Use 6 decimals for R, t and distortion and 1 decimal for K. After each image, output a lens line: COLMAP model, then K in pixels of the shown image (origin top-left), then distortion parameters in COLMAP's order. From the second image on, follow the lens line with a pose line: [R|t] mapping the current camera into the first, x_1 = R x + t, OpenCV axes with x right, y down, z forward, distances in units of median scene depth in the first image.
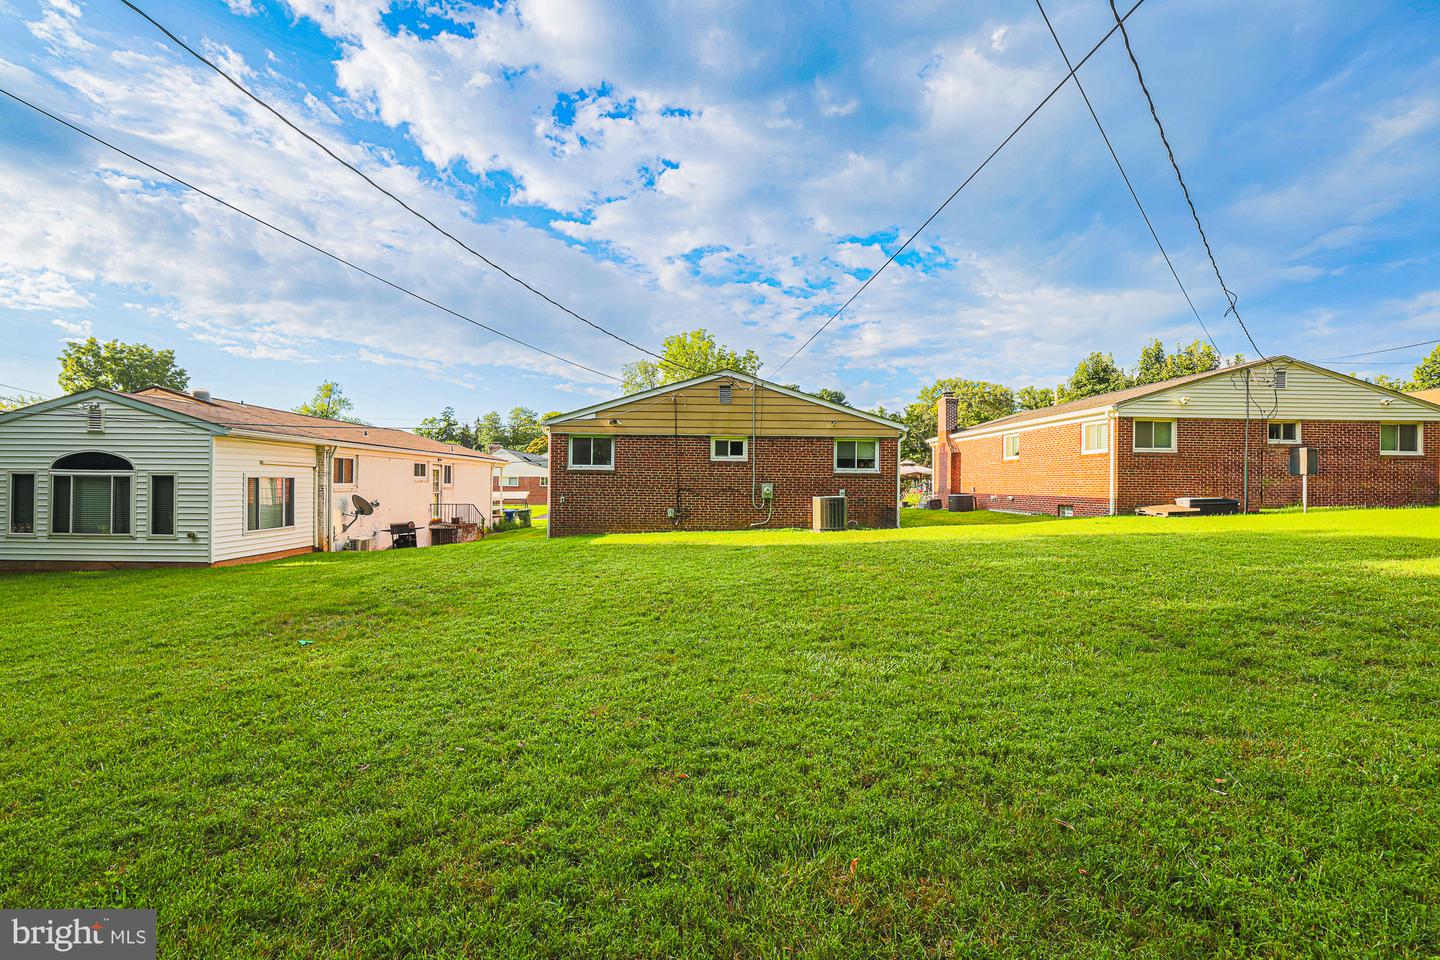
lens RADIAL K [[620.9, 0, 720.8], [0, 620.9, 495.2], [0, 0, 1]] dist [0.009452, 0.002091]
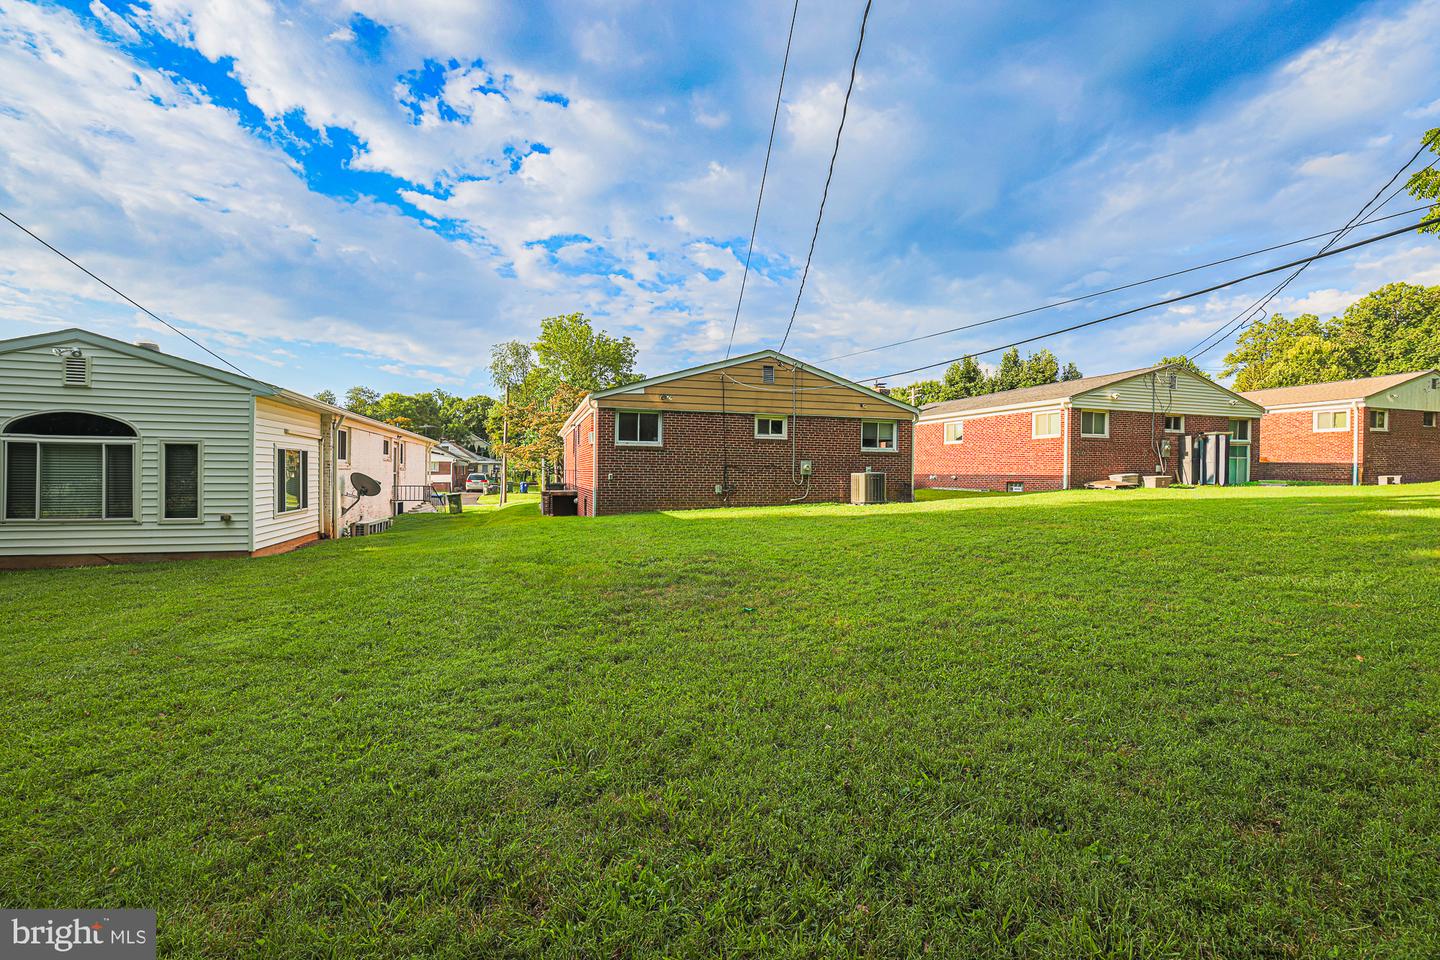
lens RADIAL K [[589.6, 0, 725.0], [0, 589.6, 473.1], [0, 0, 1]] dist [0.004522, 0.004588]
pose [[0.965735, -0.000415, 0.259531, -0.132841], [0.003342, 0.999936, -0.010838, 0.005088], [-0.259509, 0.011334, 0.965674, 0.029050]]
